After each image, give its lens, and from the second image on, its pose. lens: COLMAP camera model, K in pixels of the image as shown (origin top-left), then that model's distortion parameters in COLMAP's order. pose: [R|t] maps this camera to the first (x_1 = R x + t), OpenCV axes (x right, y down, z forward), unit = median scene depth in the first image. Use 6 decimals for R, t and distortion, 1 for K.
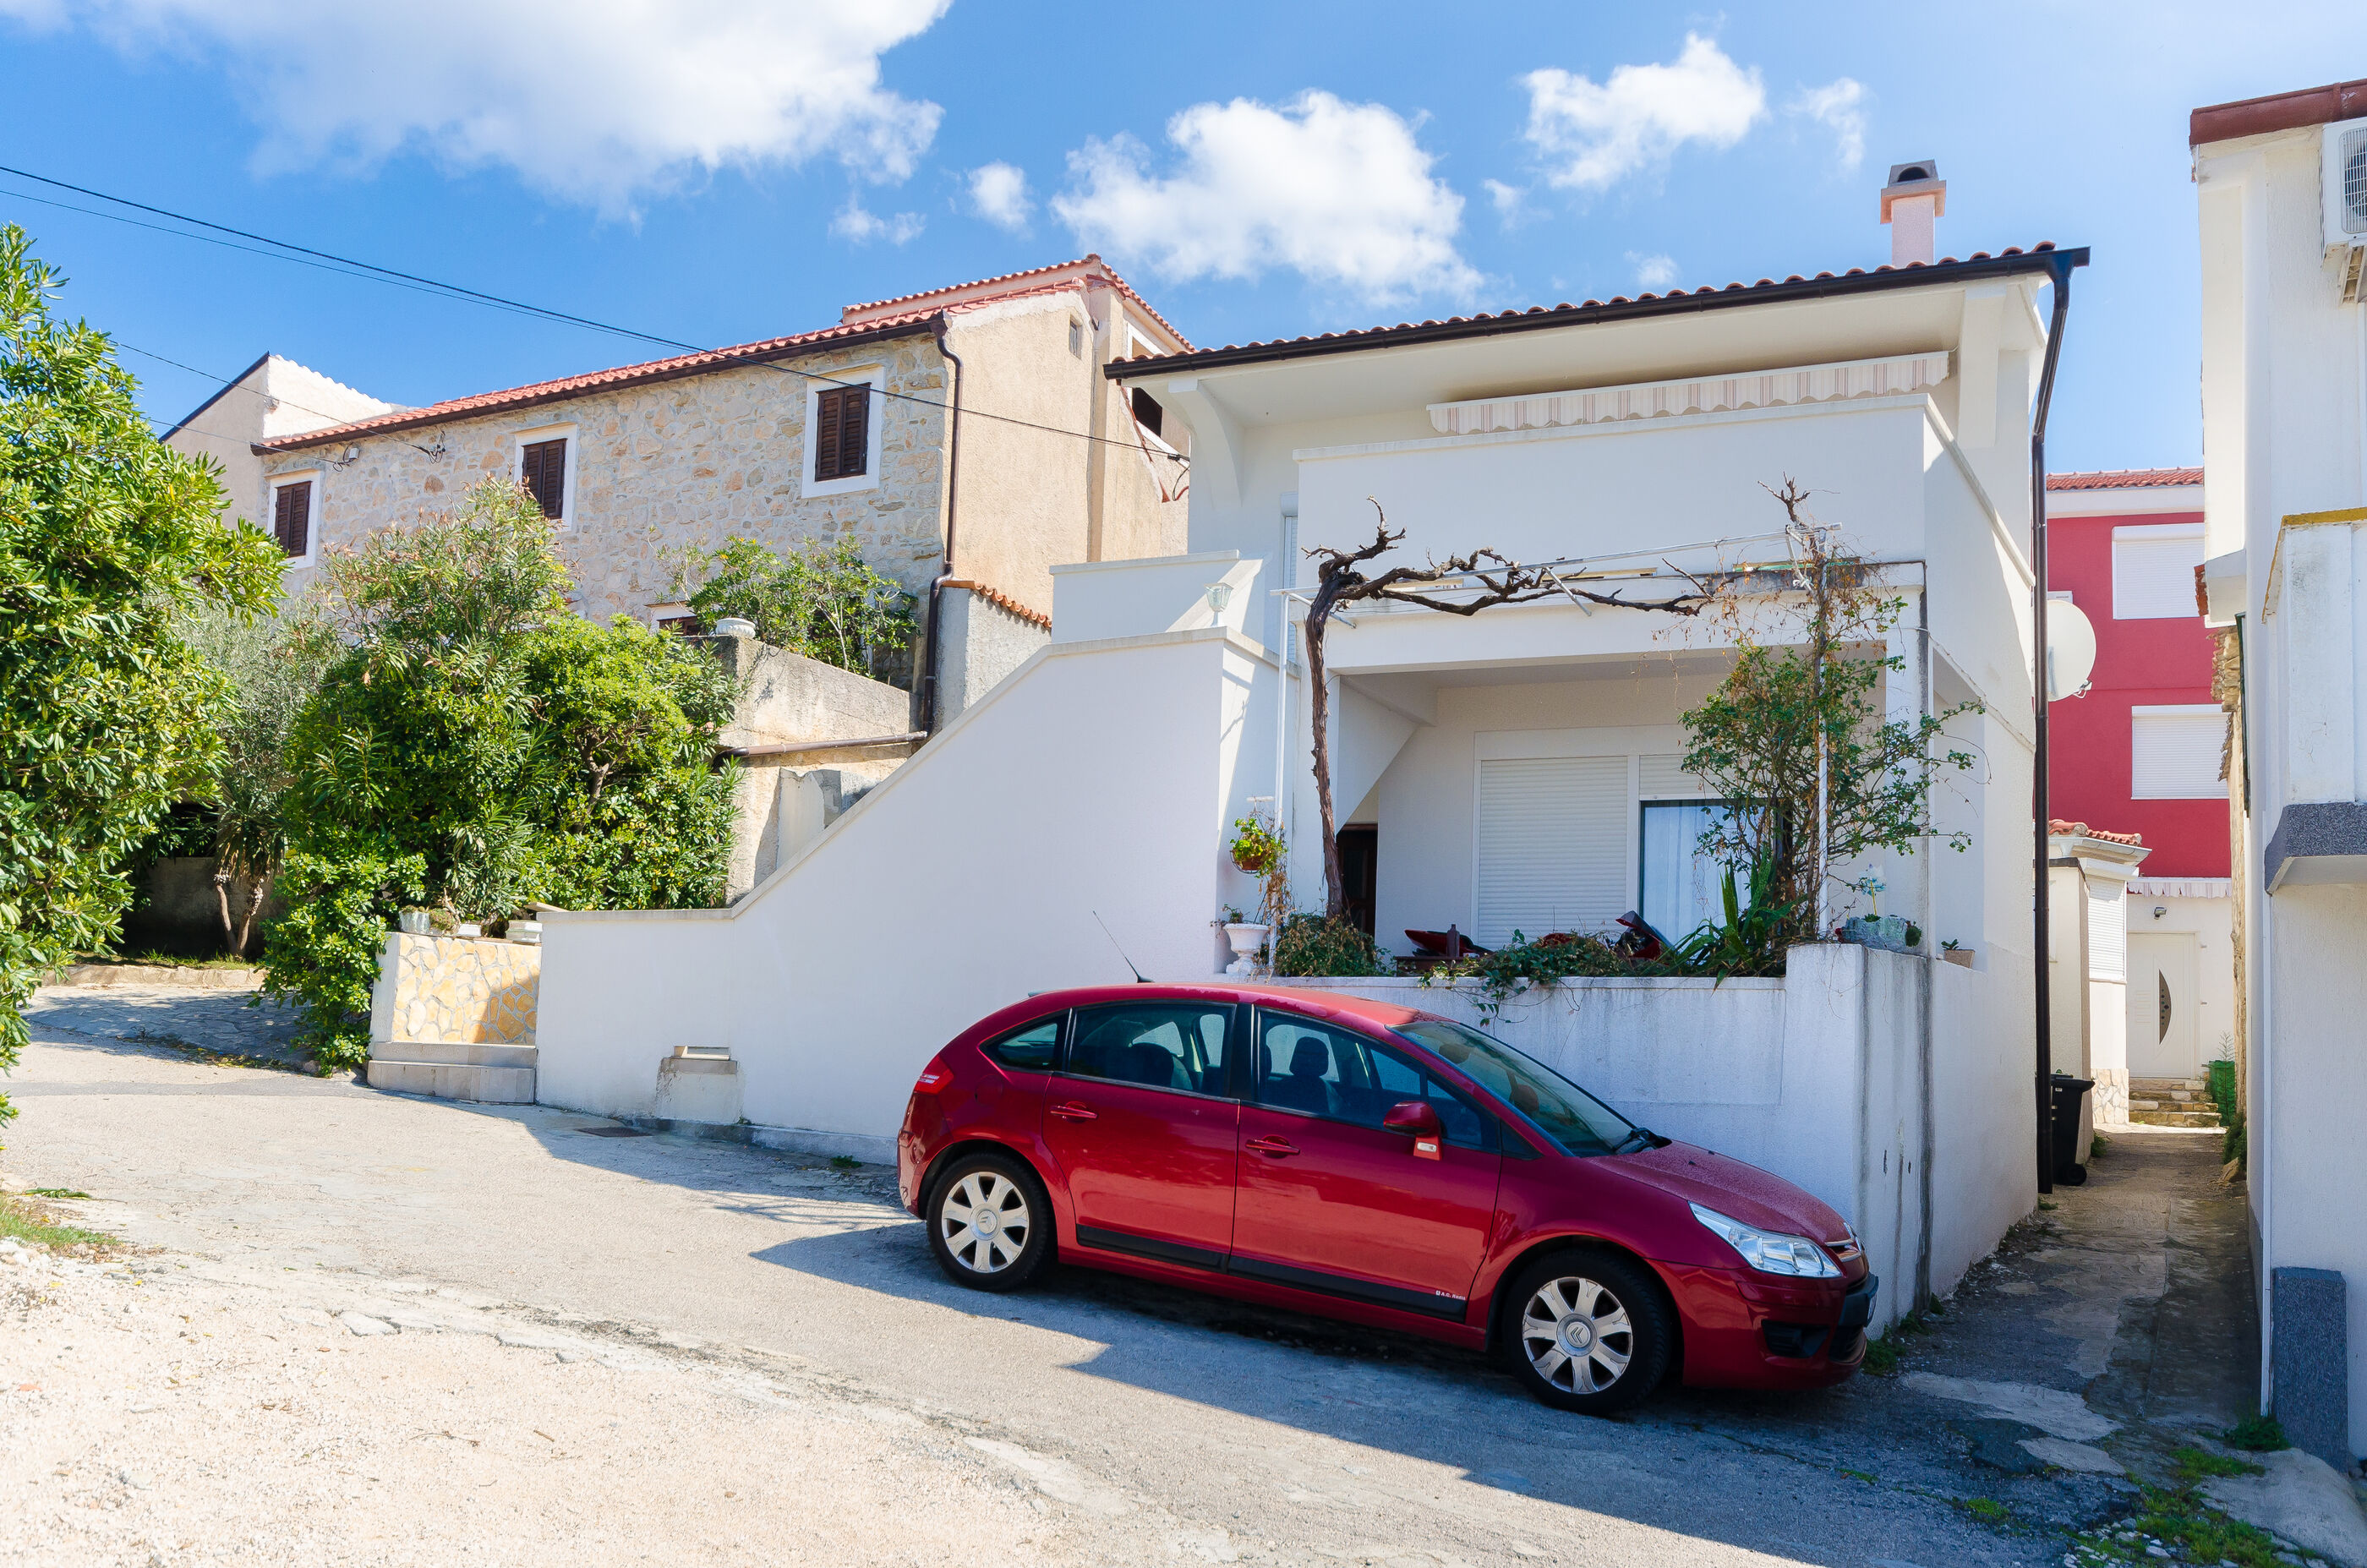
lens RADIAL K [[1661.7, 0, 1183.7], [0, 1661.7, 791.0], [0, 0, 1]] dist [-0.020006, -0.014185]
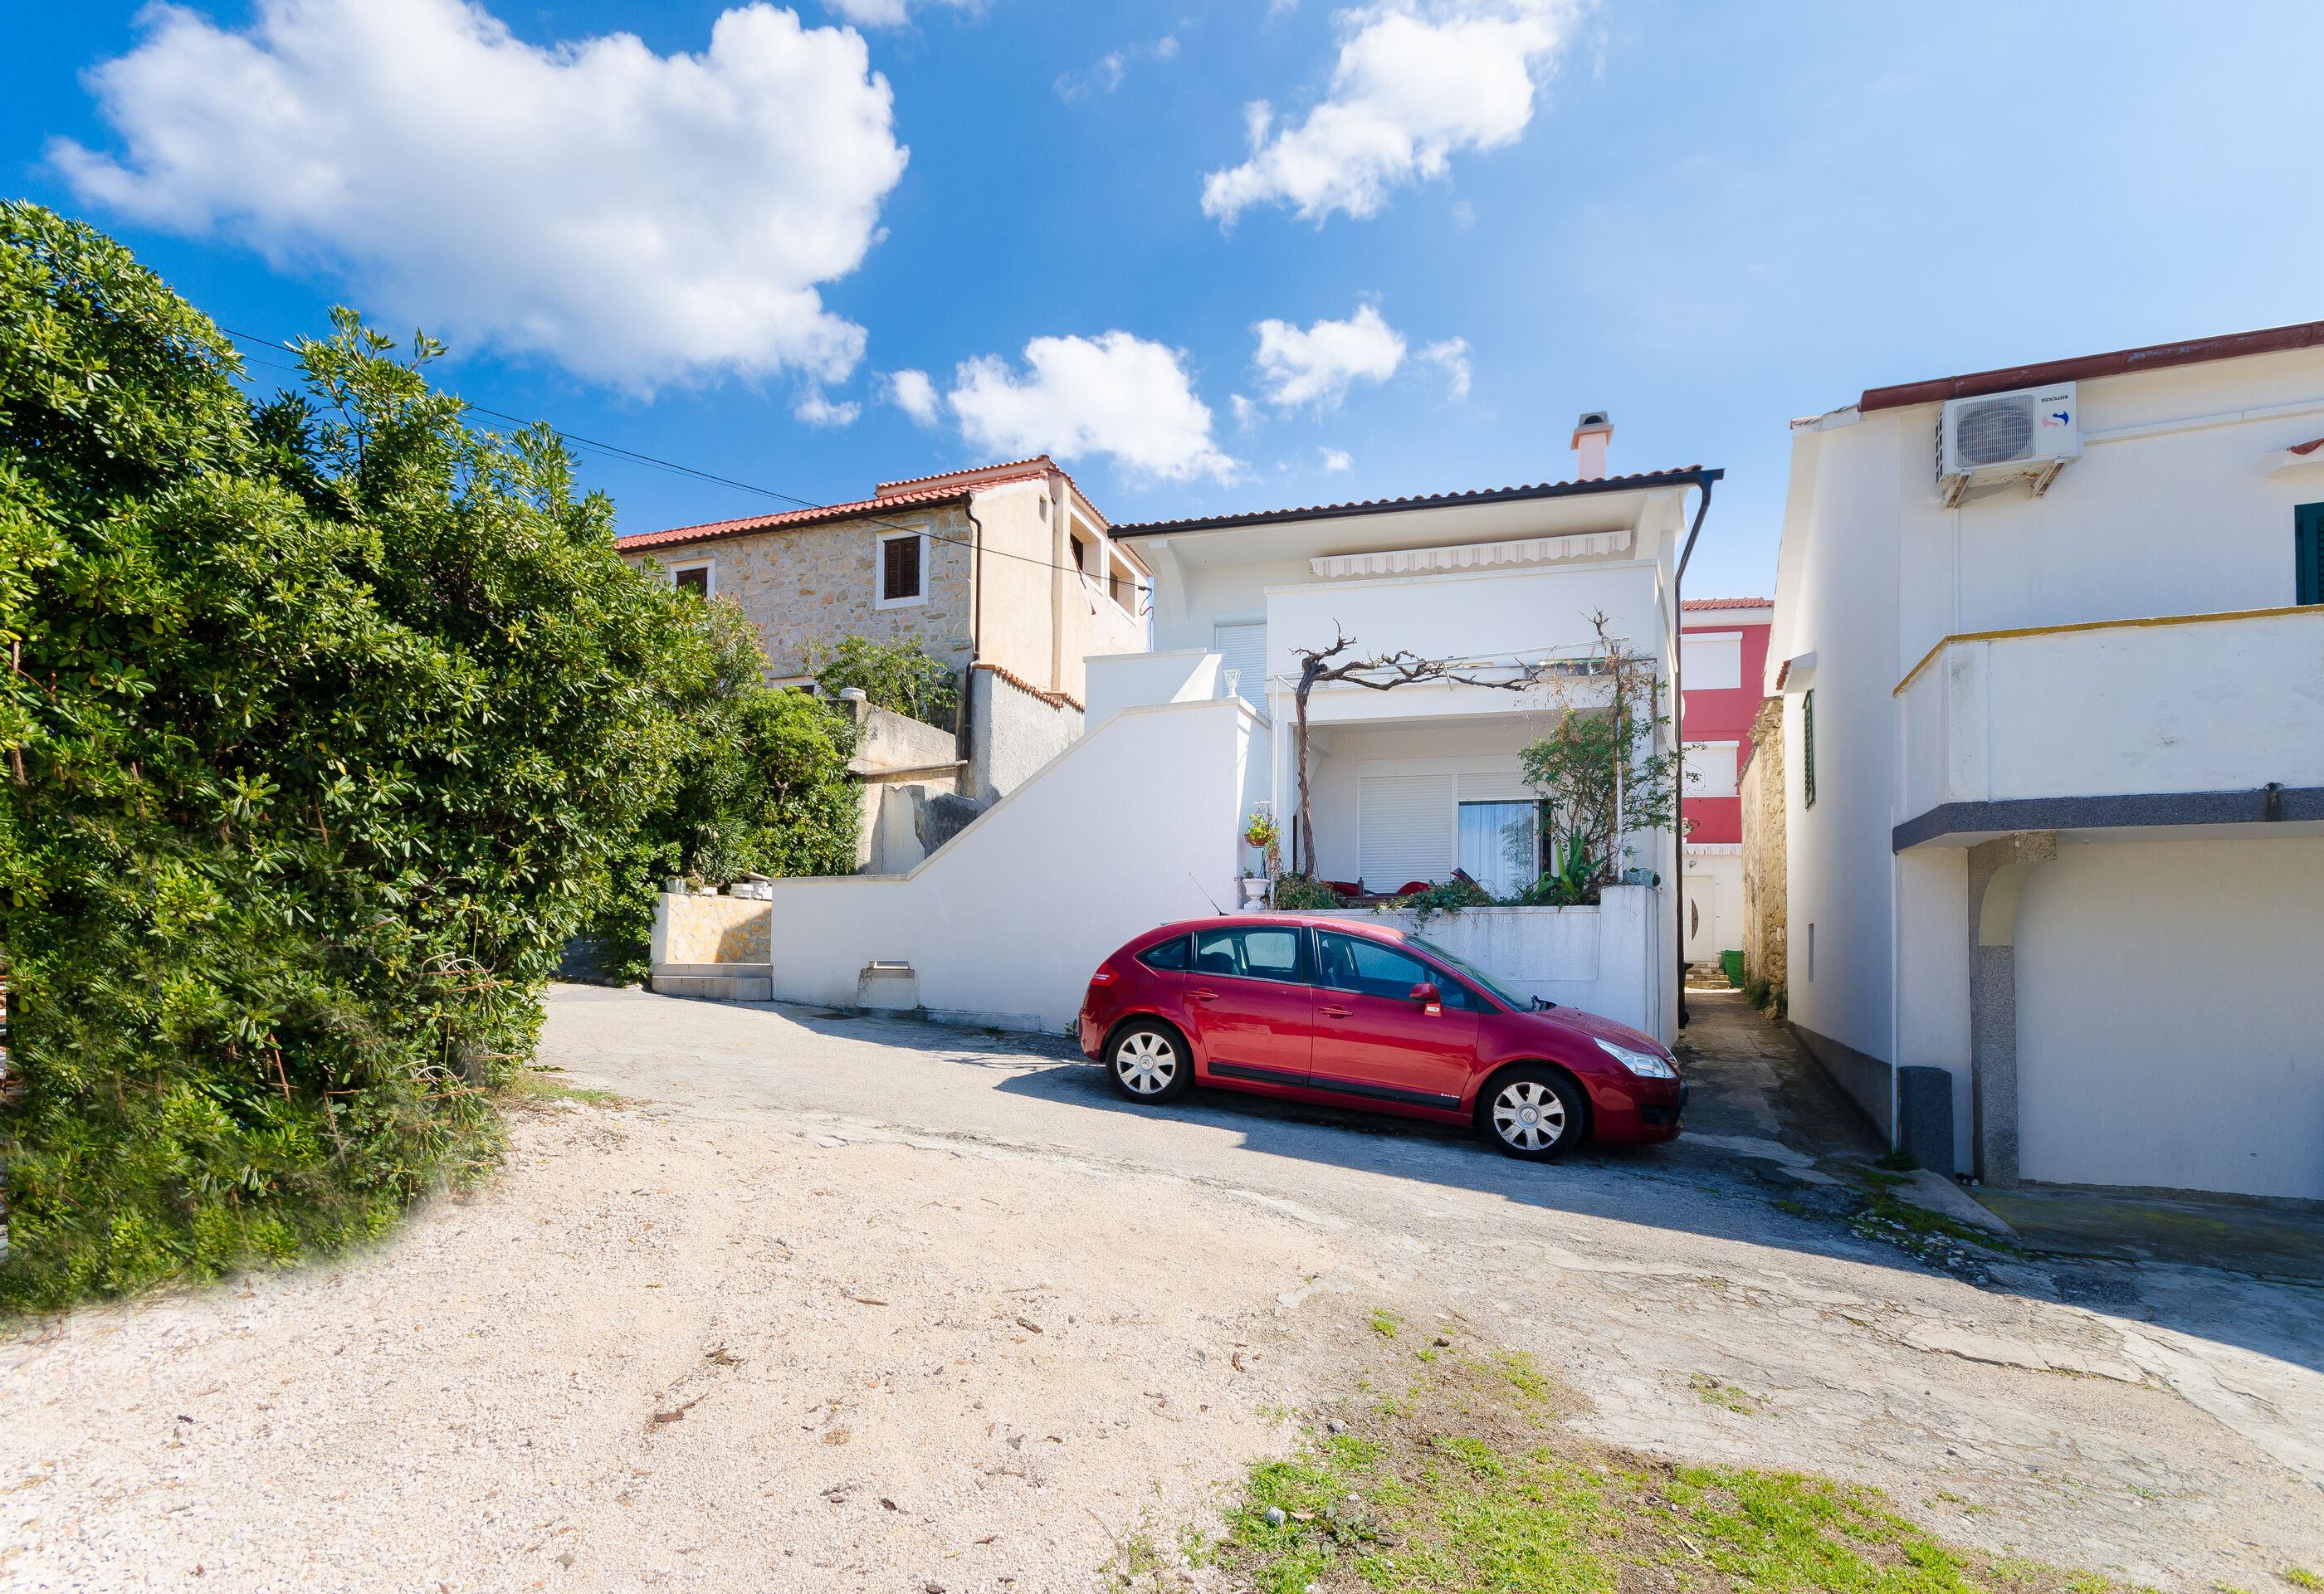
lens RADIAL K [[1039.9, 0, 1118.1], [0, 1039.9, 840.6], [0, 0, 1]] dist [0.005429, -0.000412]
pose [[0.994368, -0.011527, 0.105349, -0.209718], [0.006864, 0.998985, 0.044520, -0.004419], [-0.105755, -0.043546, 0.993438, -0.007274]]
